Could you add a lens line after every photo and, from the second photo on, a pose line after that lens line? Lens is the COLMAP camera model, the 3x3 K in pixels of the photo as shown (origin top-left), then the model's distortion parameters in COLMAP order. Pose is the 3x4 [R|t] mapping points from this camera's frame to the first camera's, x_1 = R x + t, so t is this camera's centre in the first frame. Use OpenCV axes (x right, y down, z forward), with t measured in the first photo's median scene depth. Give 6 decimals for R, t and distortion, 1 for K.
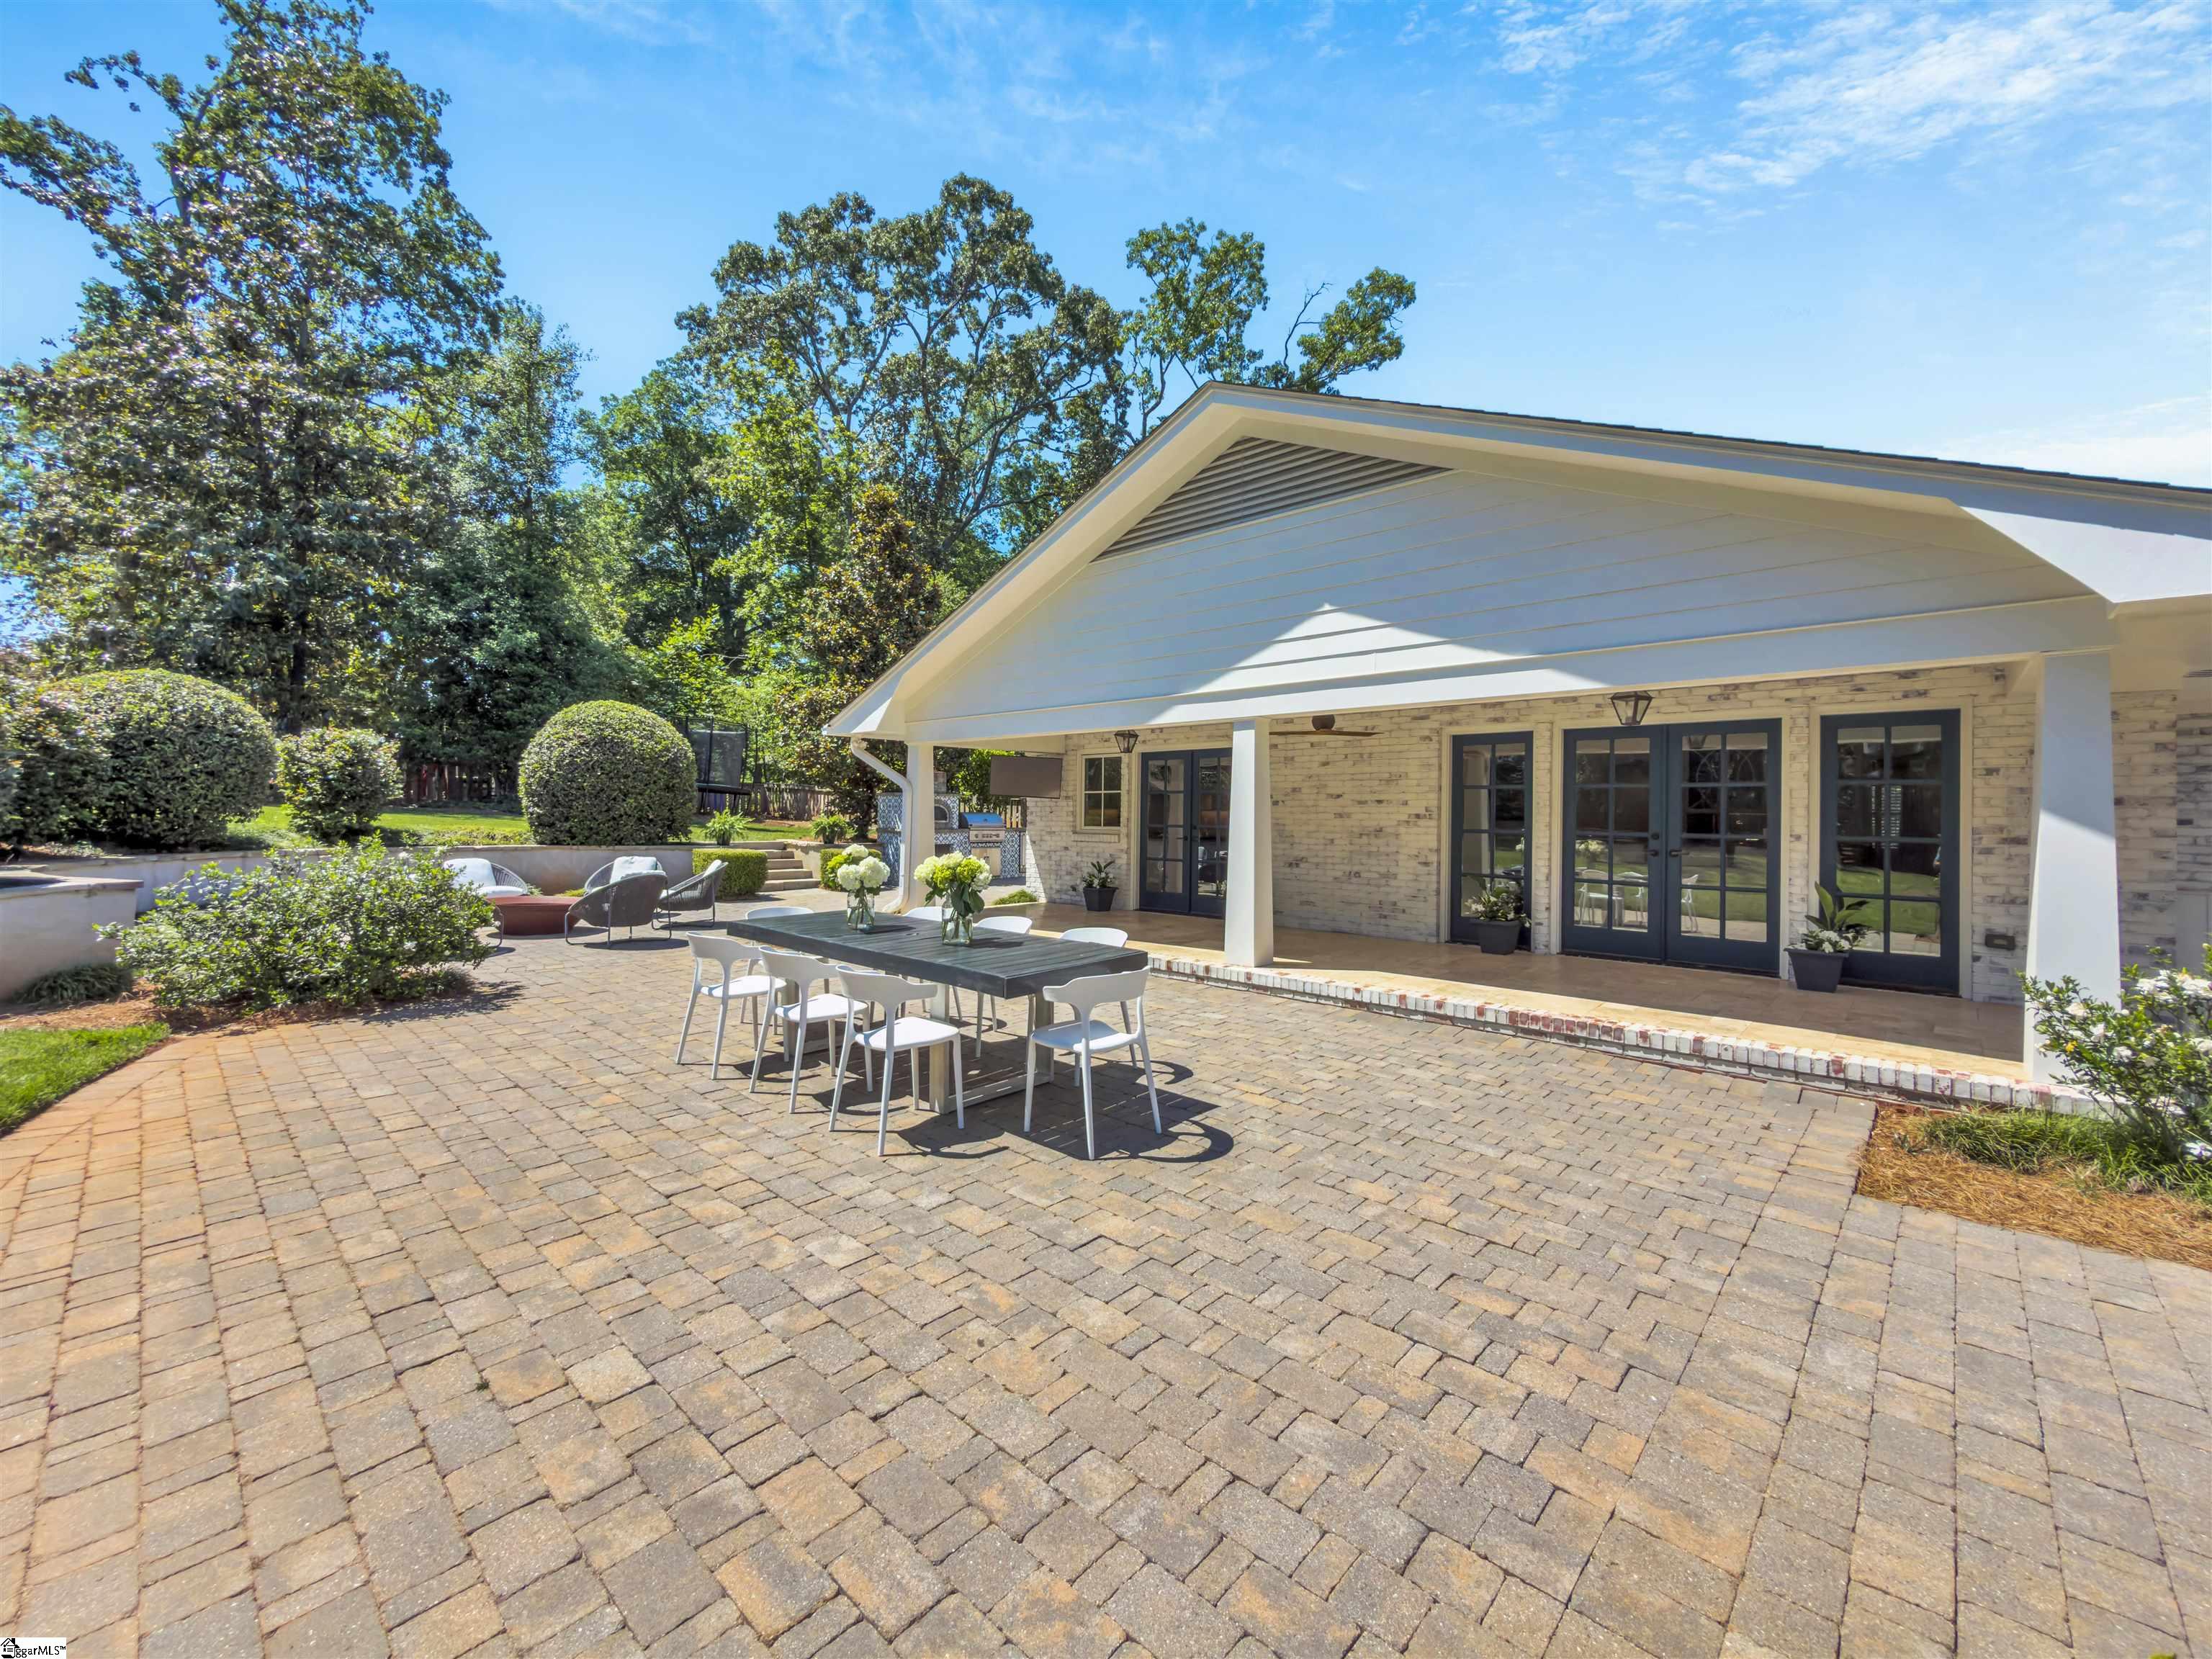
lens RADIAL K [[883.3, 0, 1107.8], [0, 883.3, 822.1], [0, 0, 1]] dist [-0.004413, -0.000426]
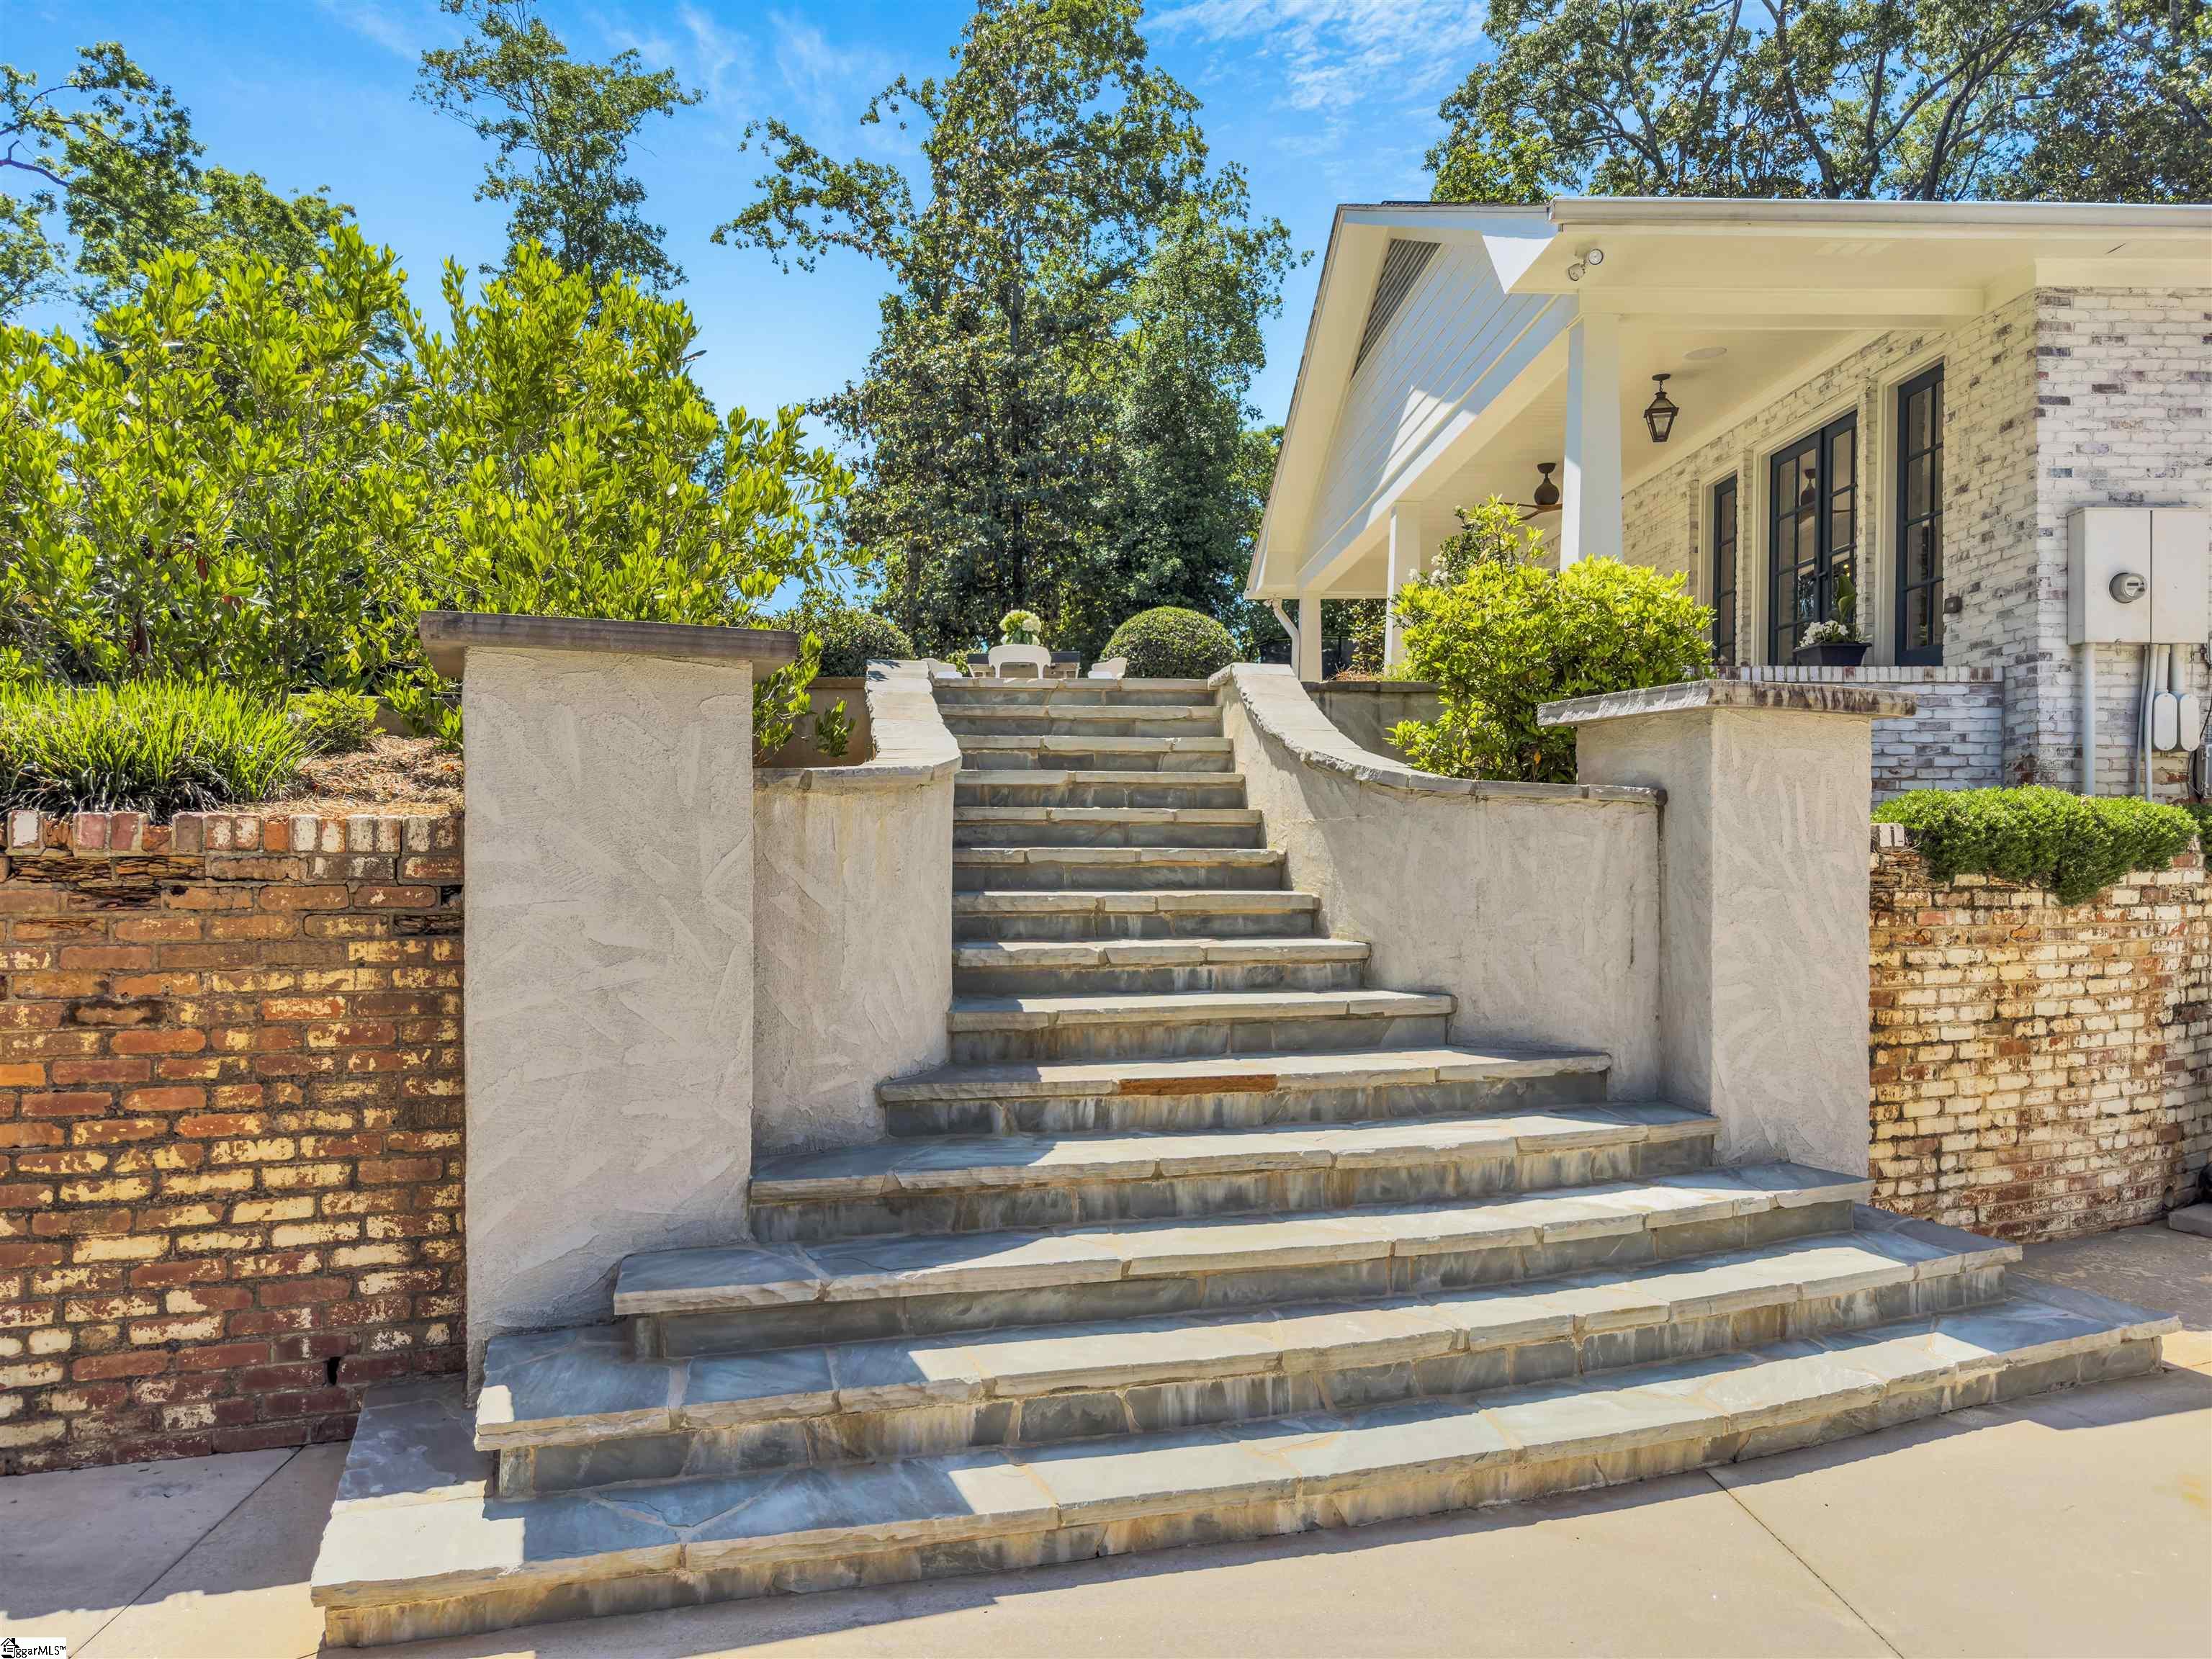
lens RADIAL K [[1561.2, 0, 1096.3], [0, 1561.2, 866.4], [0, 0, 1]] dist [0.051751, -0.077887]
pose [[0.710492, -0.005719, -0.703682, 0.436905], [0.000627, 0.999972, -0.007495, 0.119100], [0.703705, 0.004884, 0.710475, -0.219205]]
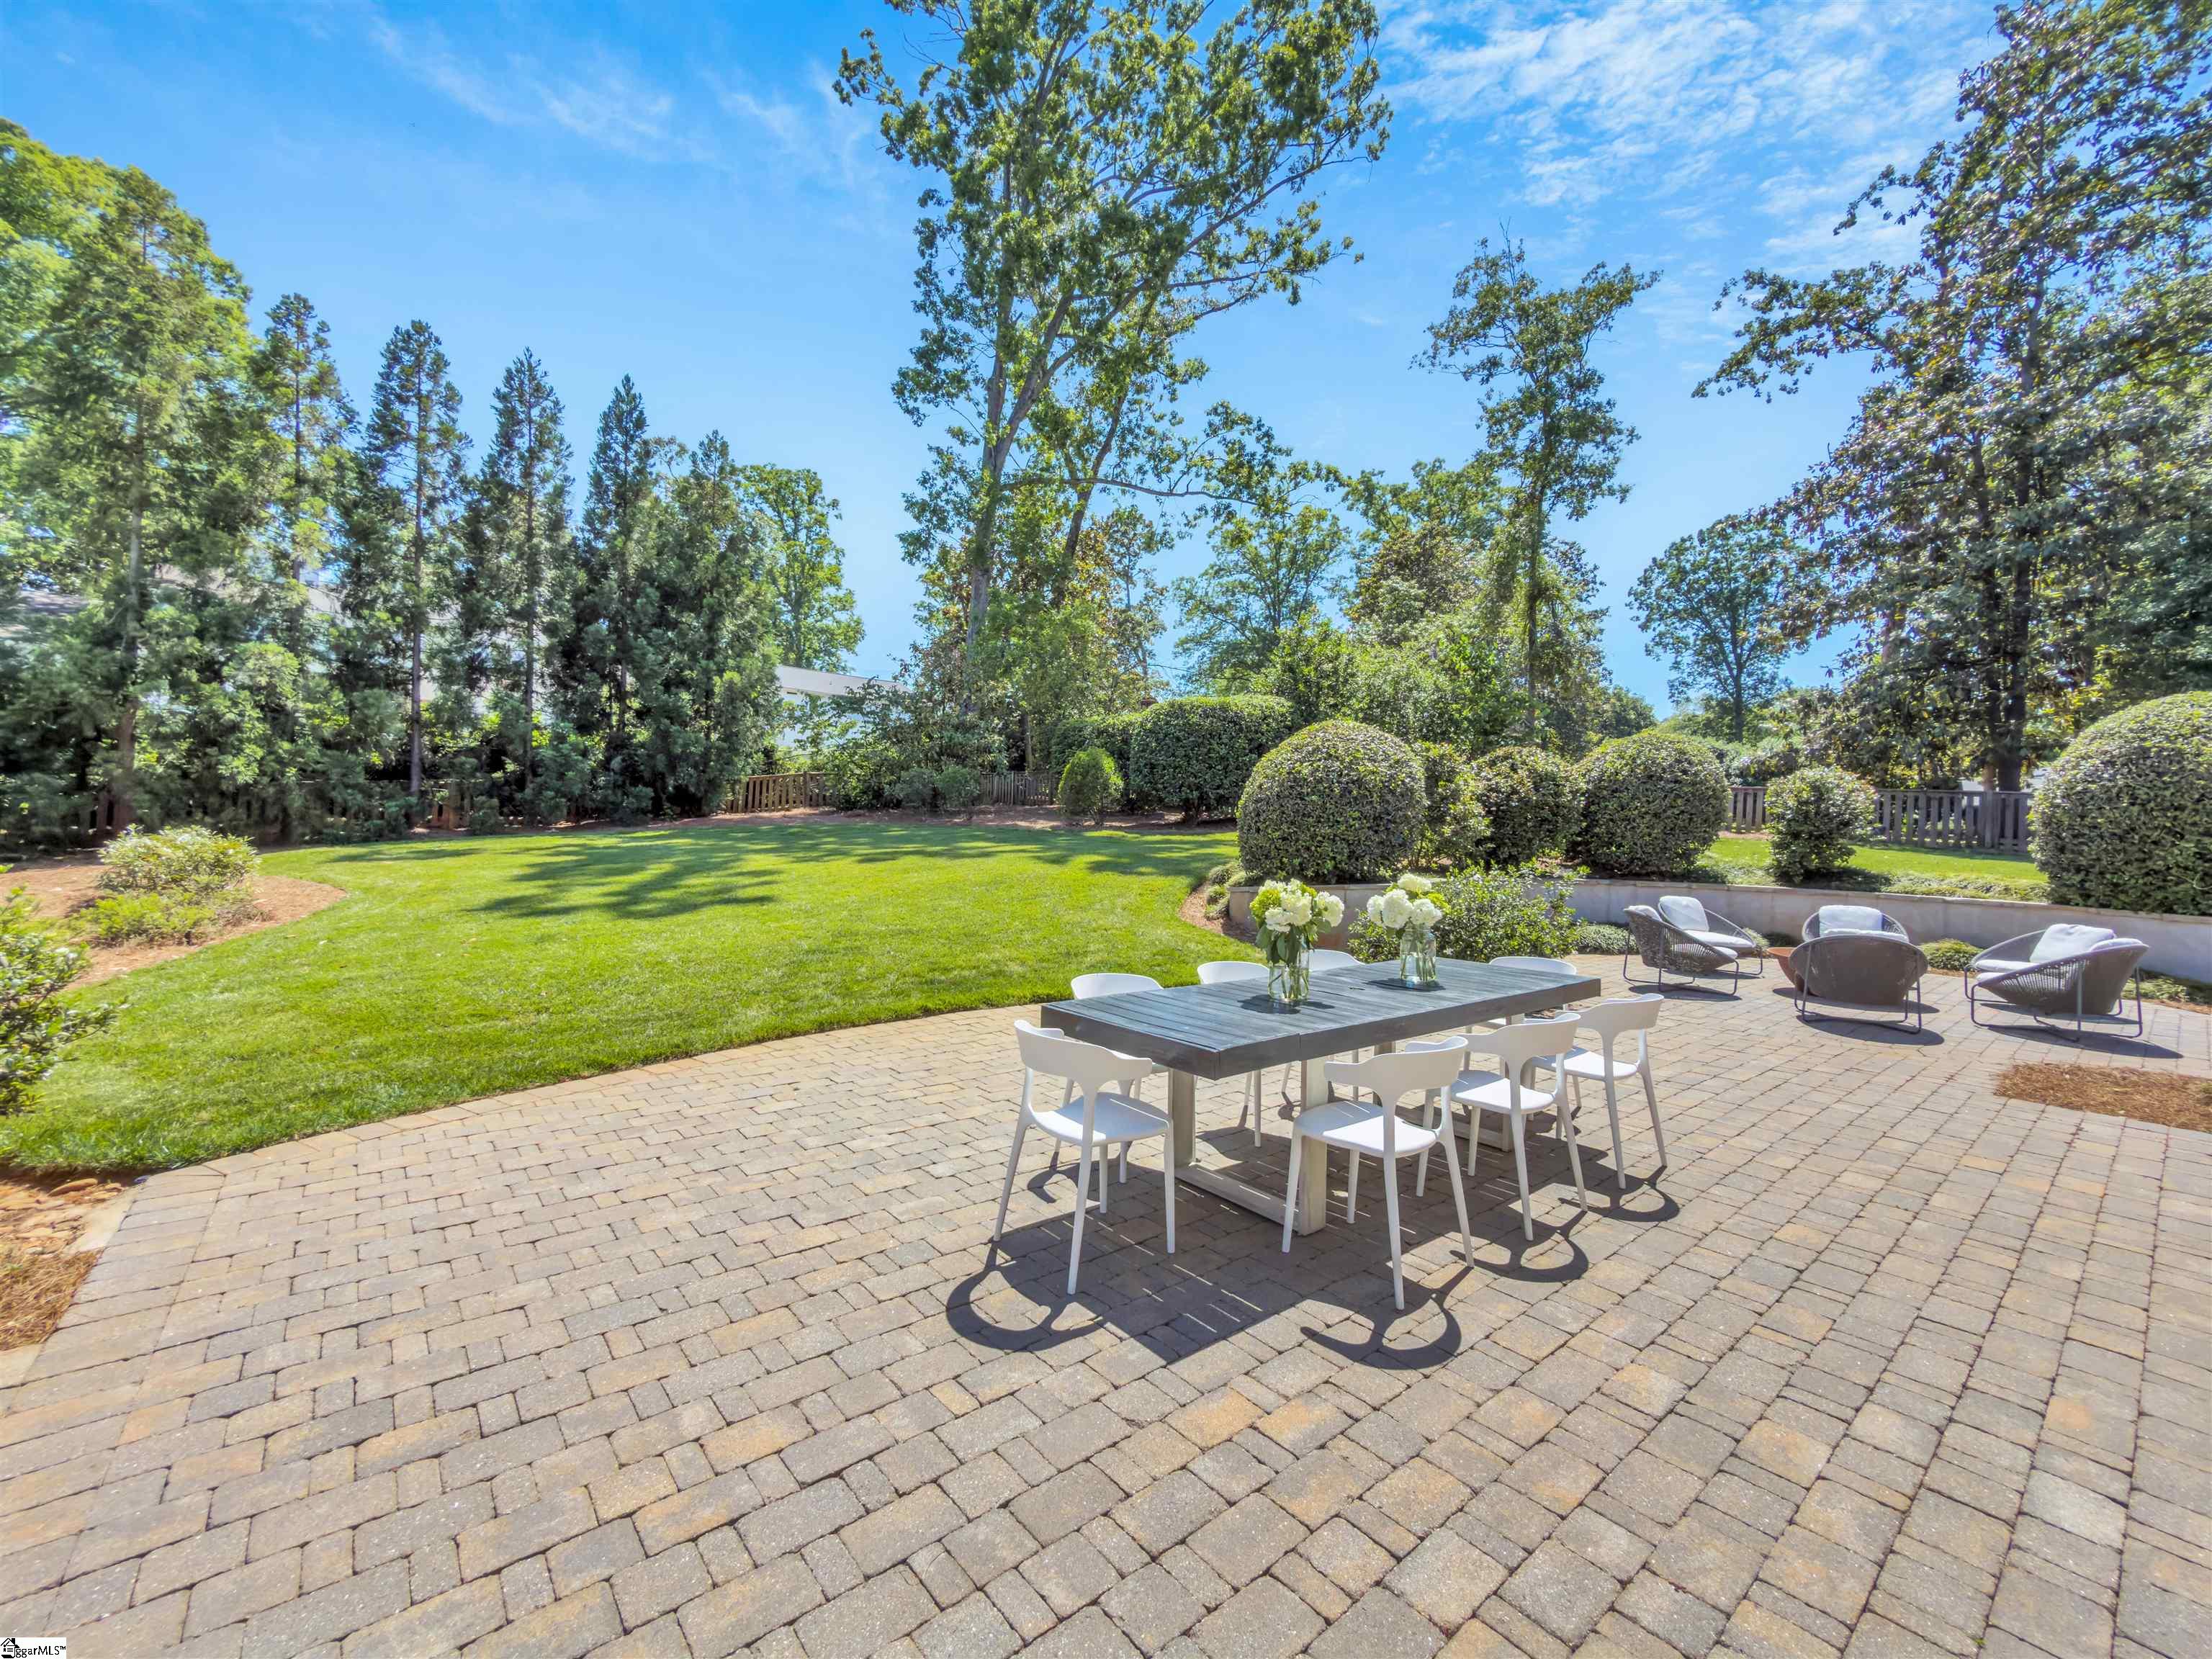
lens RADIAL K [[906.7, 0, 1109.9], [0, 906.7, 823.4], [0, 0, 1]] dist [0.001683, 0.000027]
pose [[-0.127050, -0.015795, -0.991771, 0.138370], [-0.042592, 0.999038, -0.010454, 0.000080], [0.990981, 0.040913, -0.127601, 0.204949]]
